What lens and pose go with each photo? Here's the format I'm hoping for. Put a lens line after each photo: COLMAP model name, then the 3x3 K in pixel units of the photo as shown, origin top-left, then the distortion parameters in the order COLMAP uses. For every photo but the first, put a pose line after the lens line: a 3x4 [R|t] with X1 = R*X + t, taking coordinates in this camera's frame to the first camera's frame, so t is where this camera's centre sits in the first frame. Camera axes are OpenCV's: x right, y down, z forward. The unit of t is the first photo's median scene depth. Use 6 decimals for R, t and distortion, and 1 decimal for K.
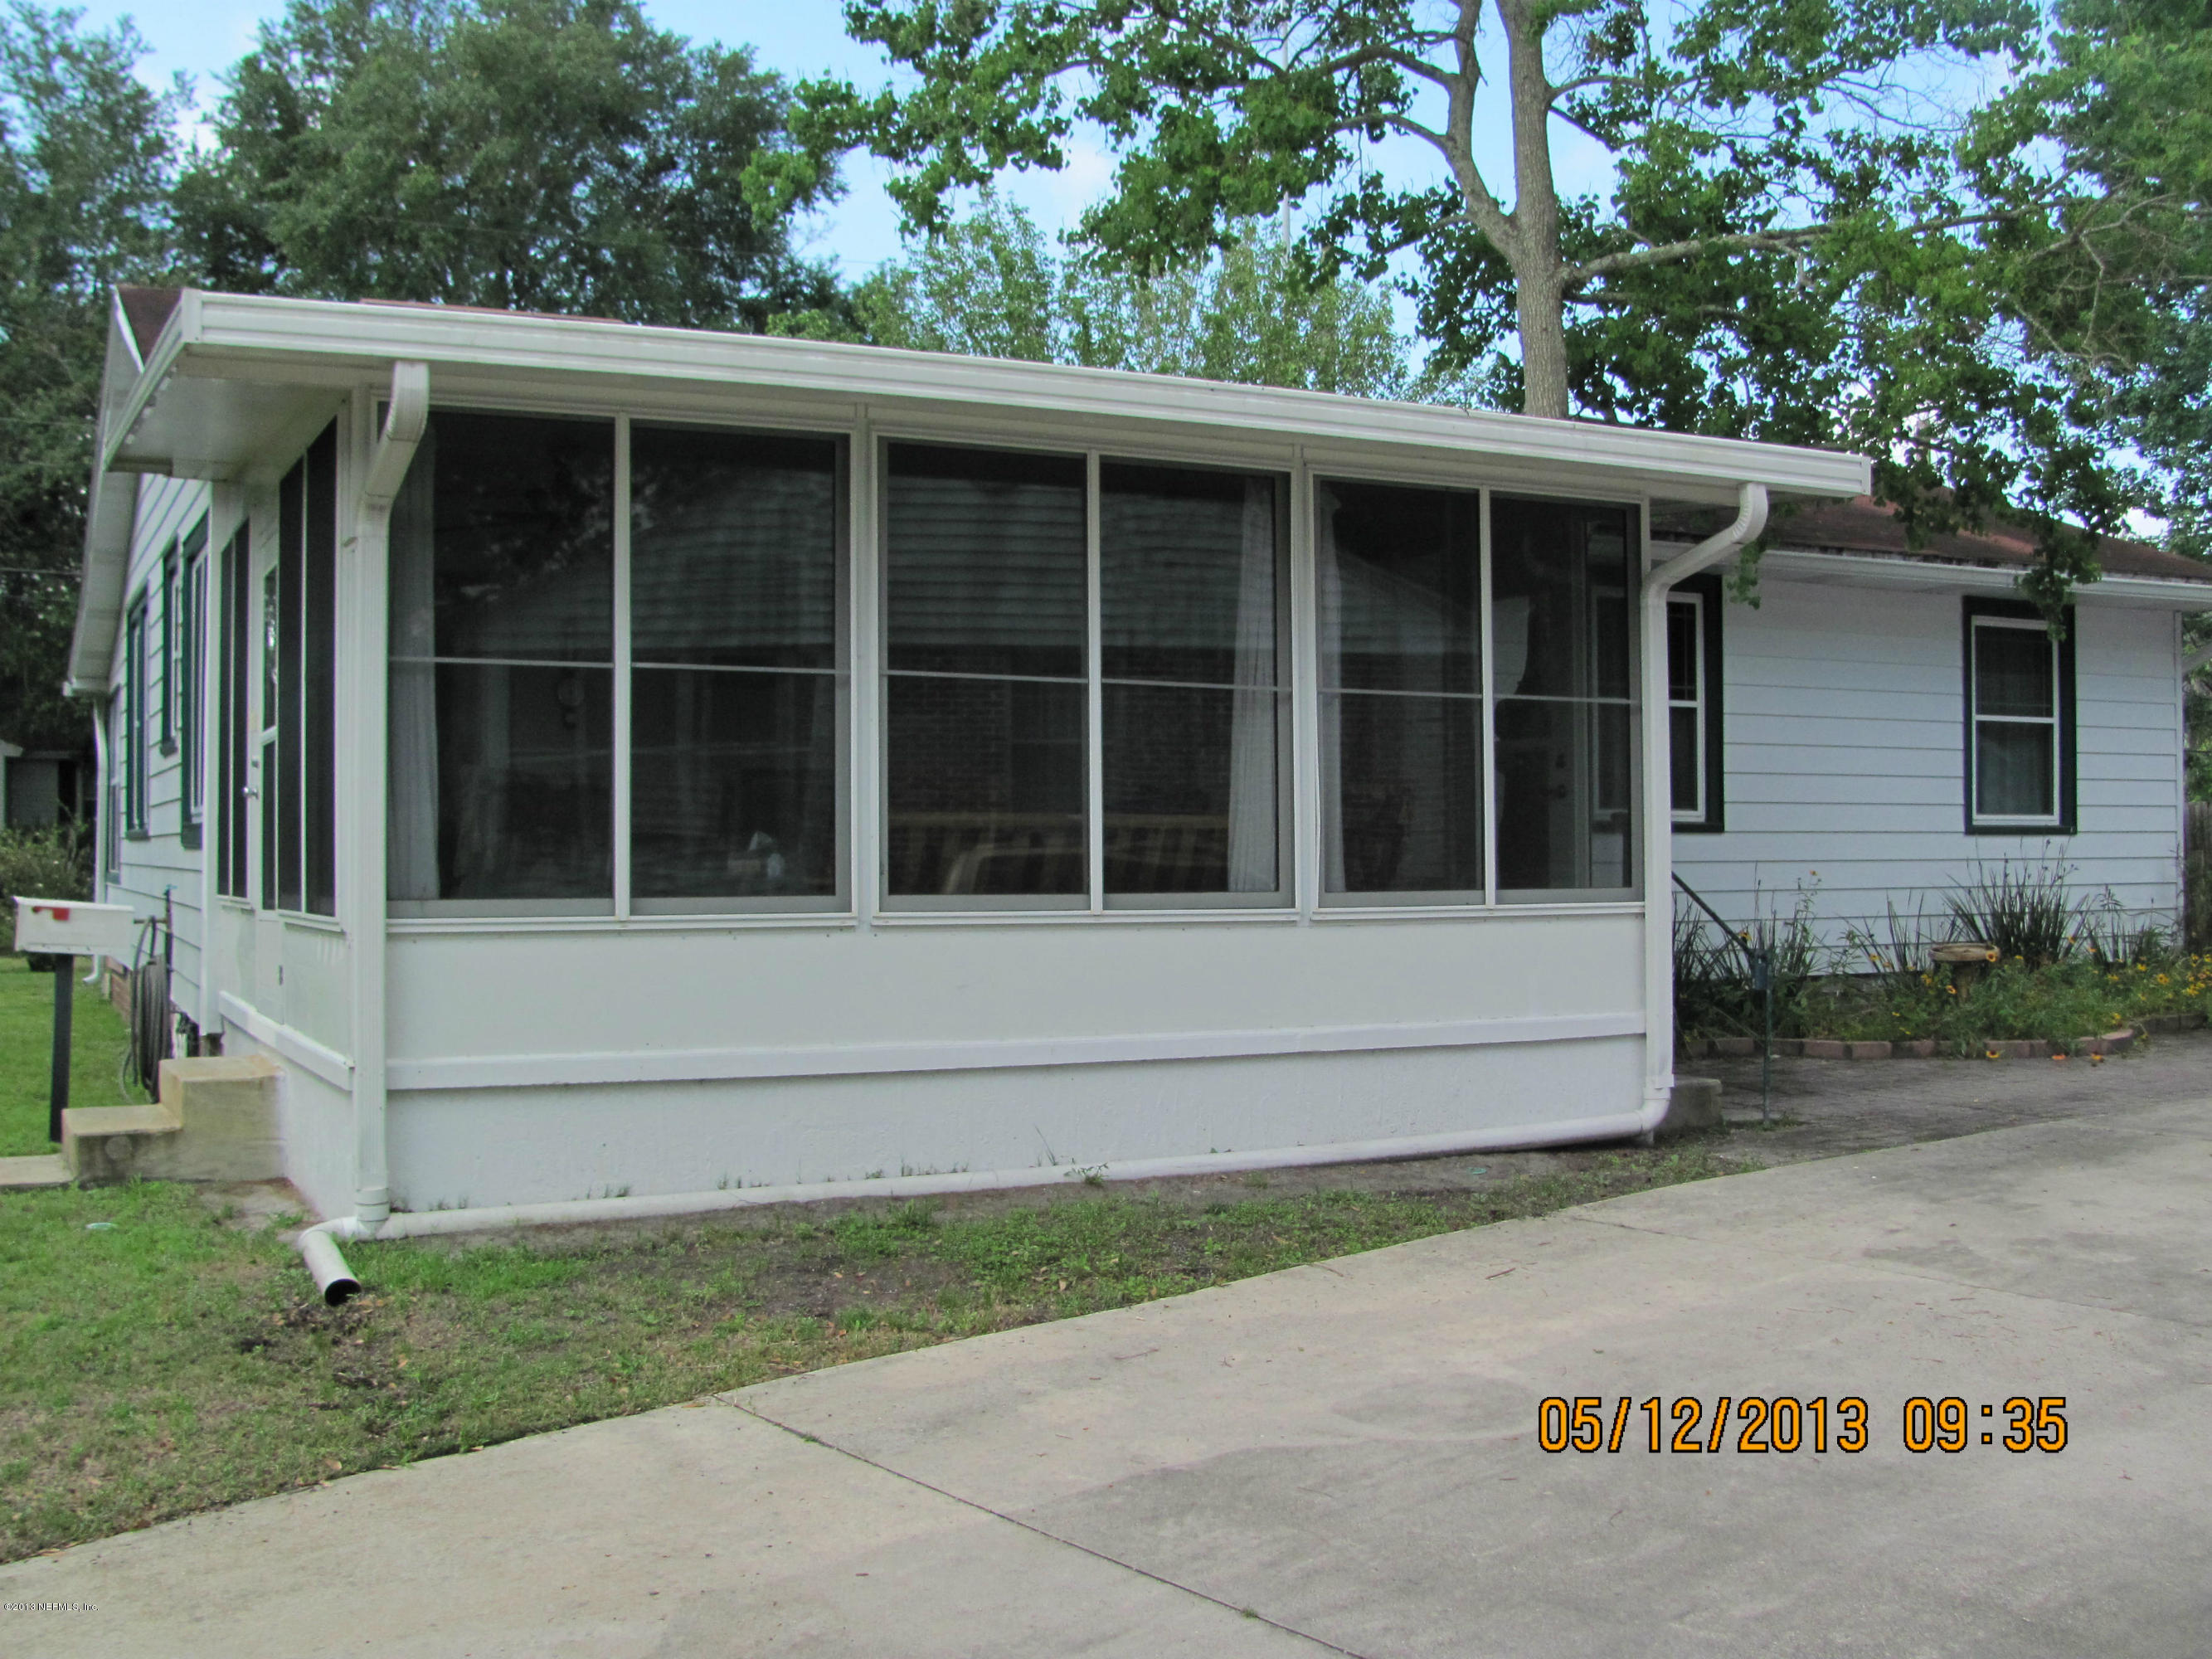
lens RADIAL K [[2341.9, 0, 1086.4], [0, 2341.9, 839.0], [0, 0, 1]] dist [-0.241437, 0.327832]
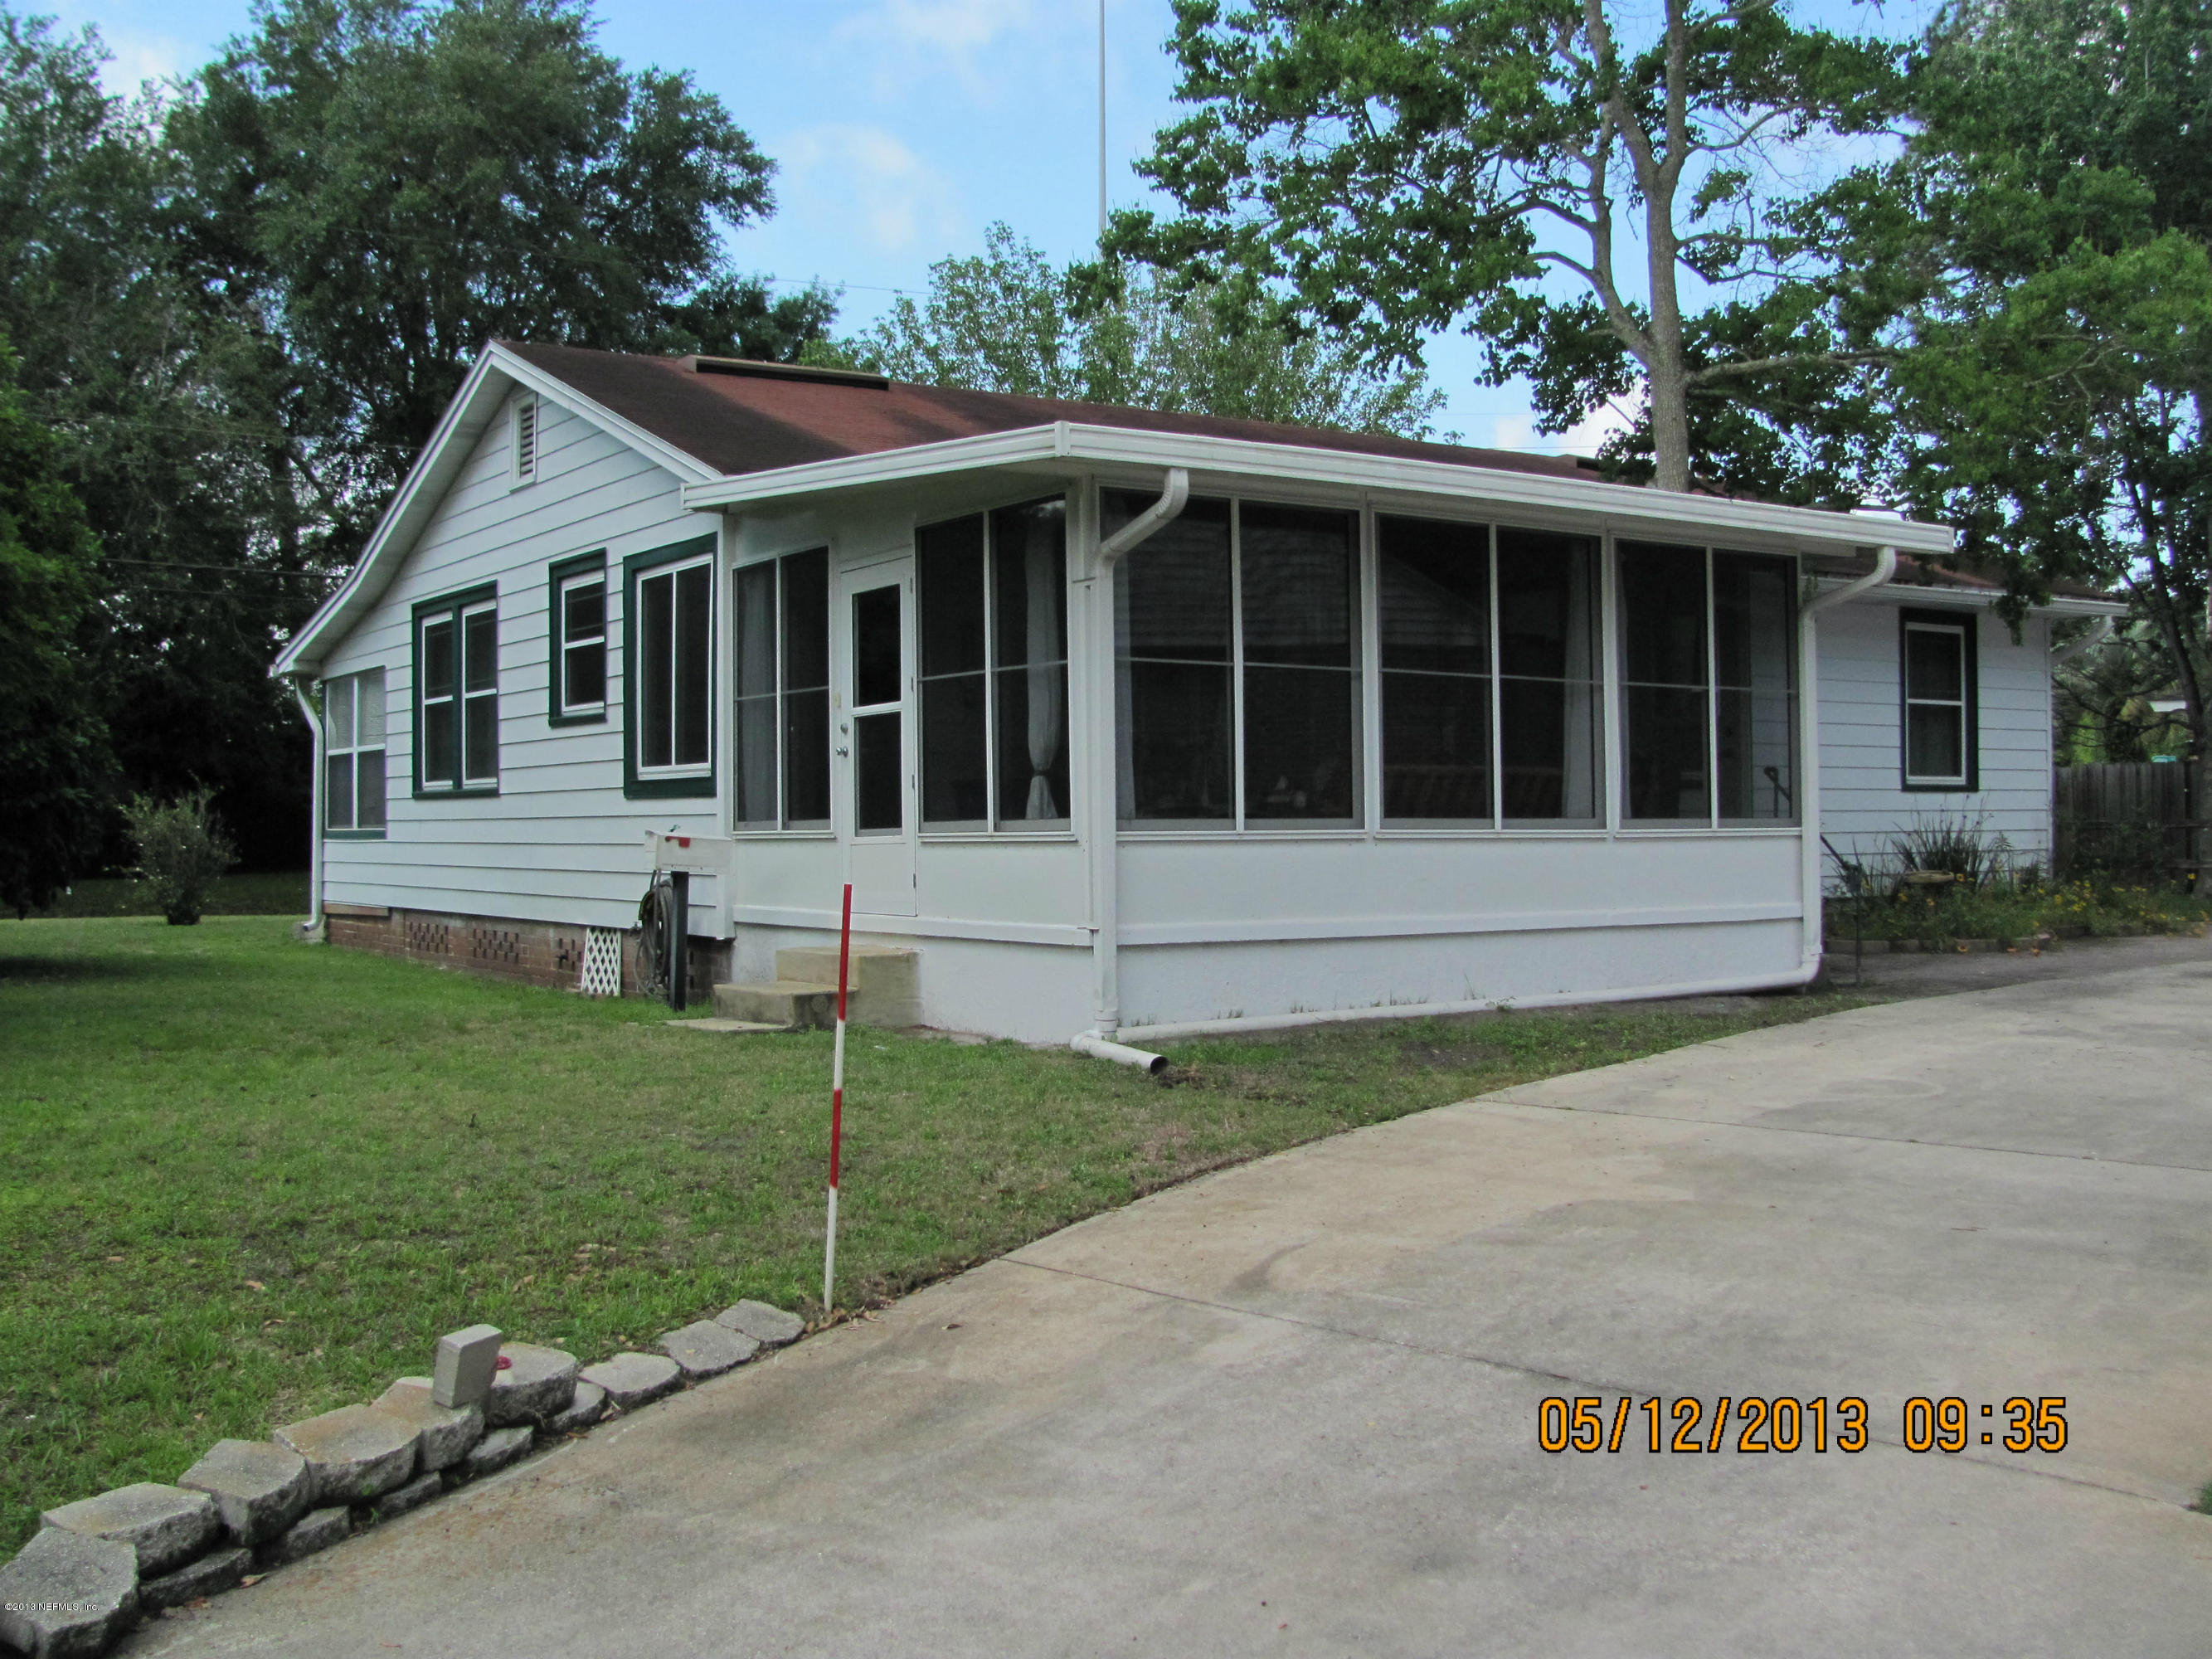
lens RADIAL K [[2341.9, 0, 1086.4], [0, 2341.9, 839.0], [0, 0, 1]] dist [-0.241437, 0.327832]
pose [[0.993114, -0.004291, 0.117071, -0.300641], [0.003216, 0.999951, 0.009367, 0.015188], [-0.117105, -0.008926, 0.993079, -0.312726]]
